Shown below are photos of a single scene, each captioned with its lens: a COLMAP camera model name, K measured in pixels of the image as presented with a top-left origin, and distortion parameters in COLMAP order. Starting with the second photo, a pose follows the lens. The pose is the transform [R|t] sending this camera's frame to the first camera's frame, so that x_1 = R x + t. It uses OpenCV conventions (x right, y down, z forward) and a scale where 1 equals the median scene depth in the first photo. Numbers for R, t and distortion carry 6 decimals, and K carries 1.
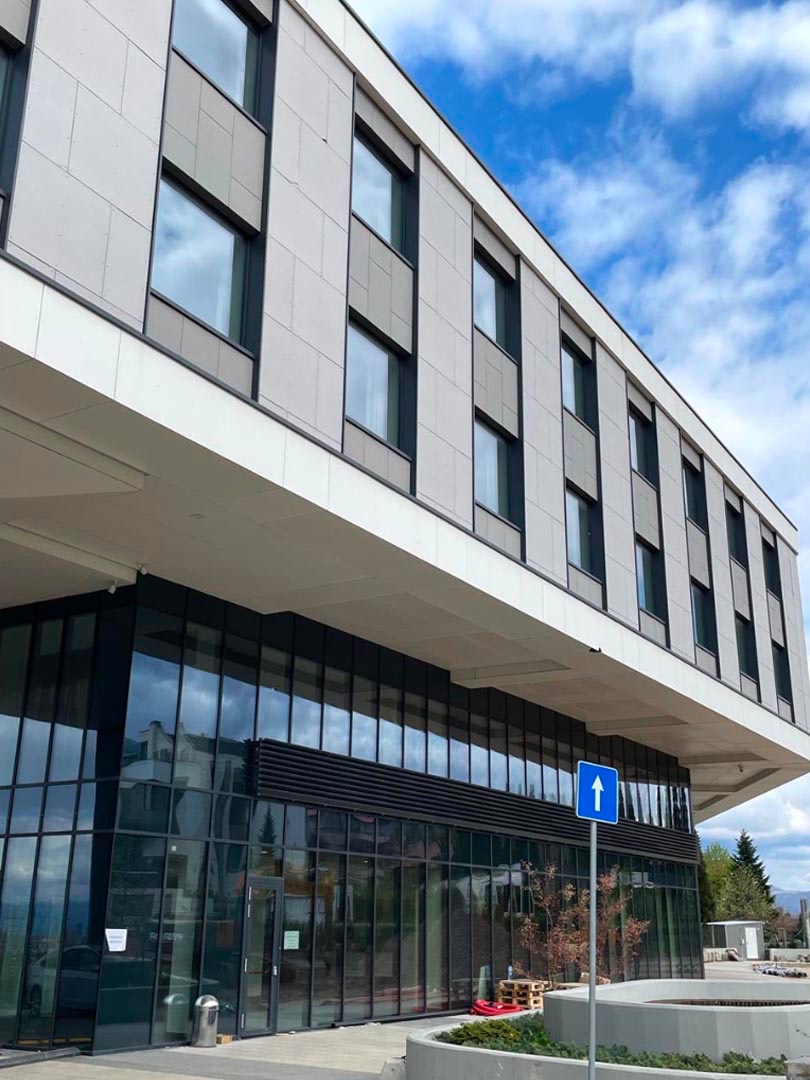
lens RADIAL K [[1096.9, 0, 404.8], [0, 1096.9, 542.2], [0, 0, 1]] dist [0.061508, 0.000000]
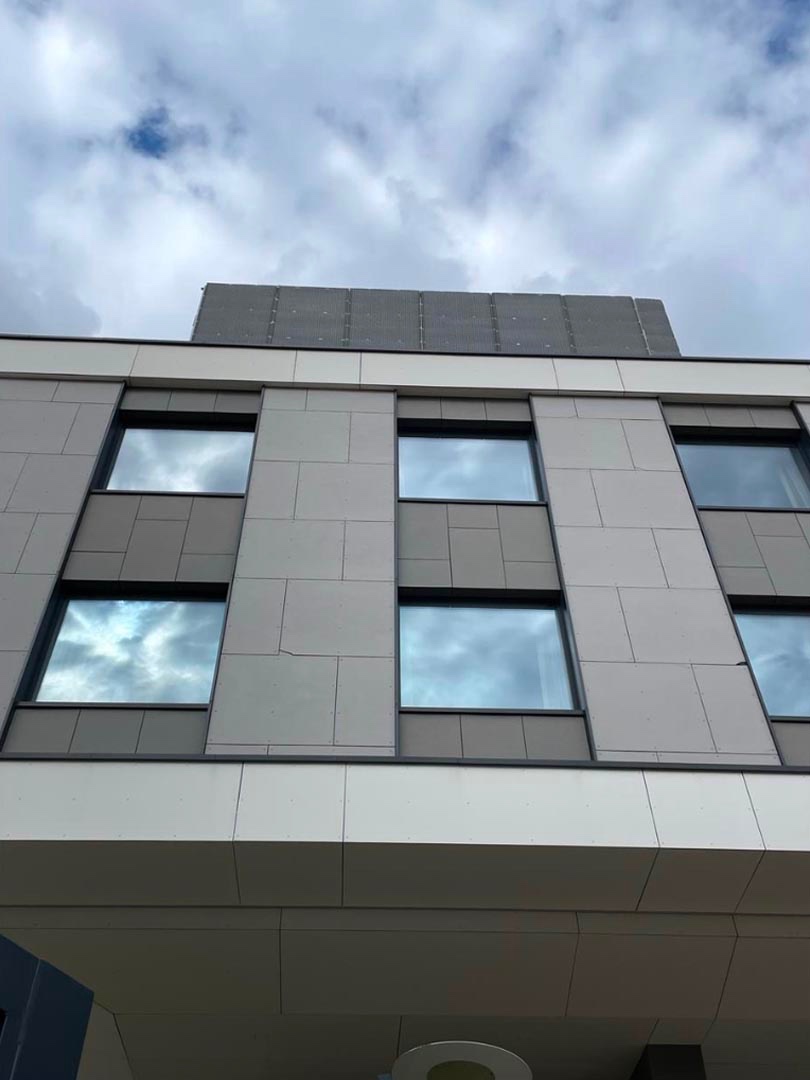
lens RADIAL K [[1031.9, 0, 404.8], [0, 1031.9, 537.7], [0, 0, 1]] dist [0.063373, 0.000000]
pose [[0.566924, -0.629875, -0.530900, 0.223067], [0.286317, 0.754961, -0.589962, 0.119076], [0.772411, 0.182458, 0.608350, 0.329909]]
